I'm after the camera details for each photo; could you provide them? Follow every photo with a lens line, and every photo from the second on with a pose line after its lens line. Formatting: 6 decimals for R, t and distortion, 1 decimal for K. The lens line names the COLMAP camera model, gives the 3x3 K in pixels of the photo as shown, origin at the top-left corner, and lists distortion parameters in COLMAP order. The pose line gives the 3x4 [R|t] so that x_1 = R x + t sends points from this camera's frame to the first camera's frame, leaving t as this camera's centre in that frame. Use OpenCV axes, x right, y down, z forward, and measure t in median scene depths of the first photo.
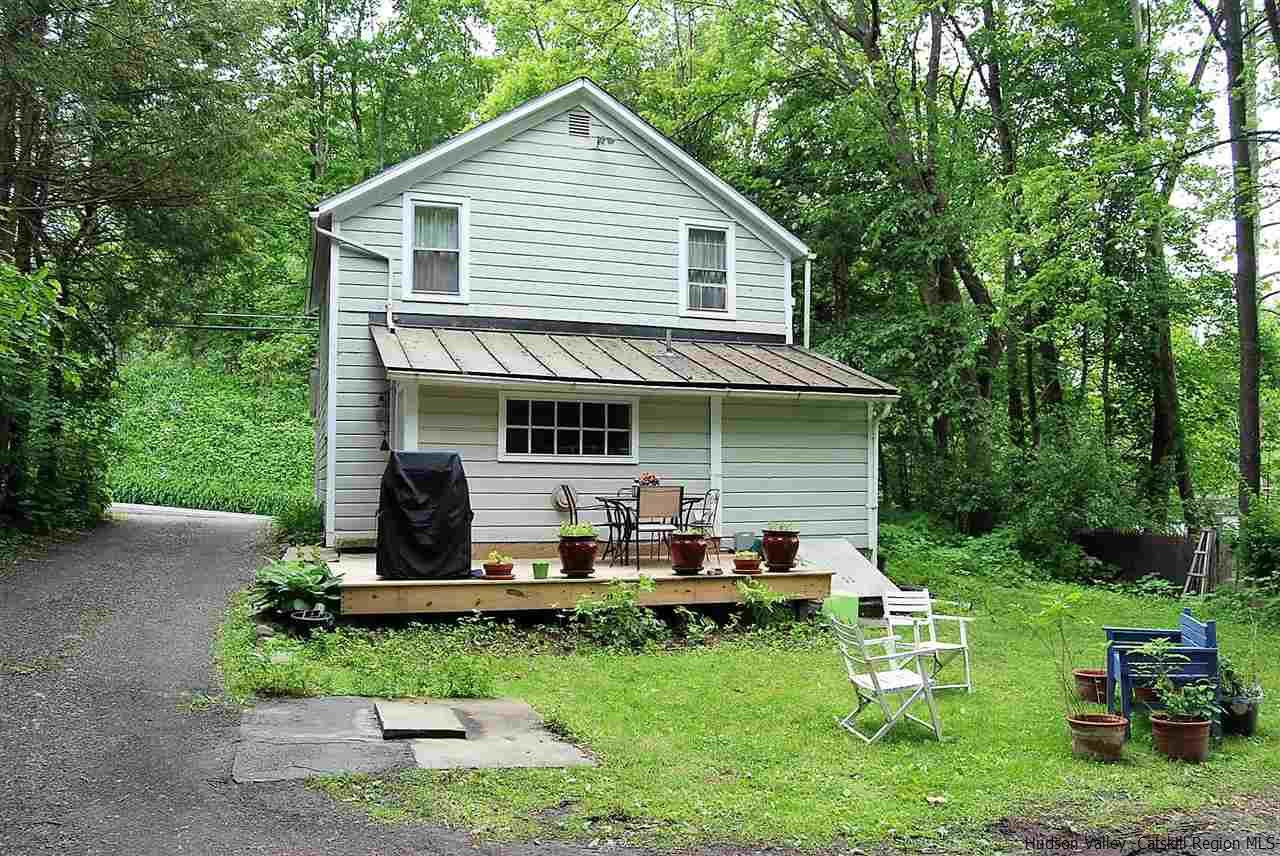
lens RADIAL K [[984.9, 0, 640.0], [0, 984.9, 428.0], [0, 0, 1]] dist [-0.086257, -0.001845]
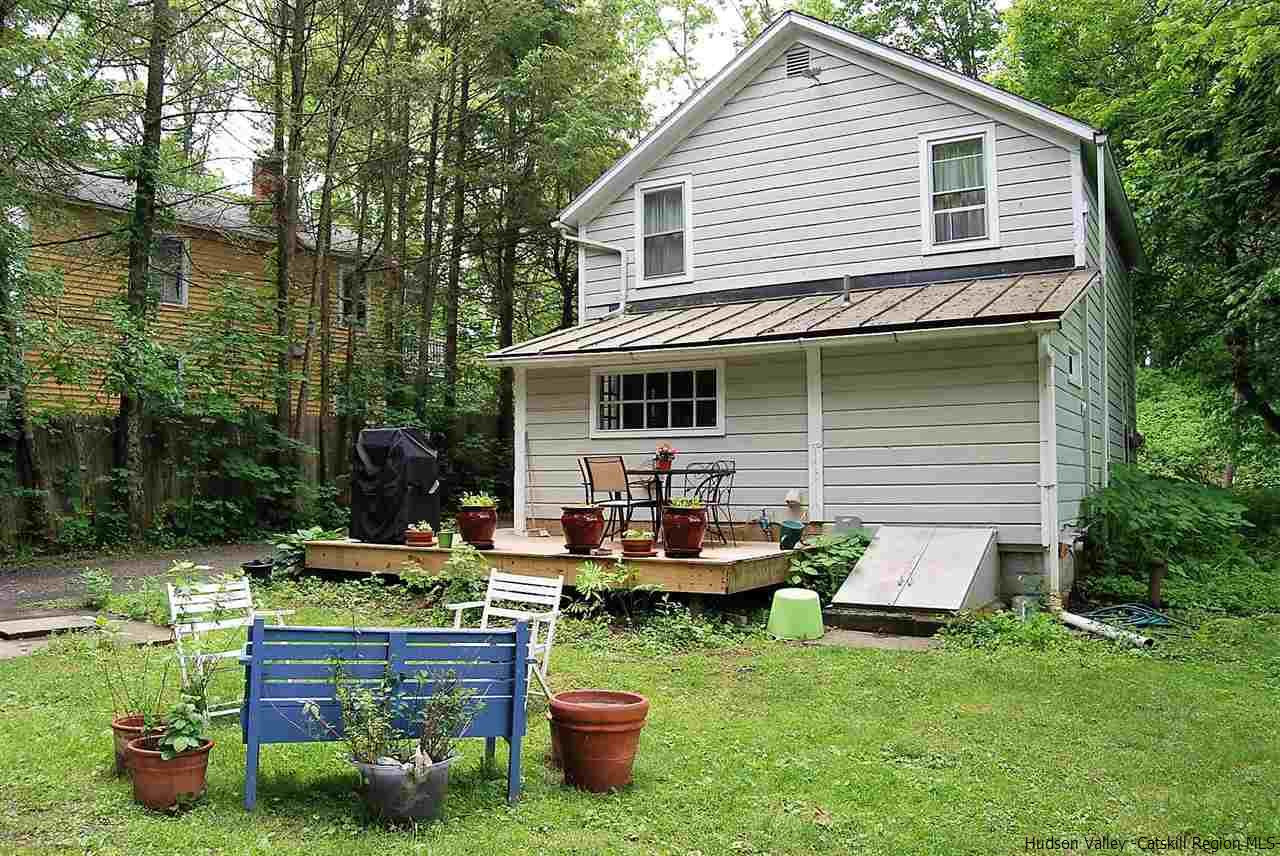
lens RADIAL K [[984.9, 0, 640.0], [0, 984.9, 428.0], [0, 0, 1]] dist [-0.086257, -0.001845]
pose [[0.654946, -0.048206, -0.754136, 0.543019], [0.047346, 0.998620, -0.022715, 0.040872], [0.754191, -0.020828, 0.656325, 0.321178]]
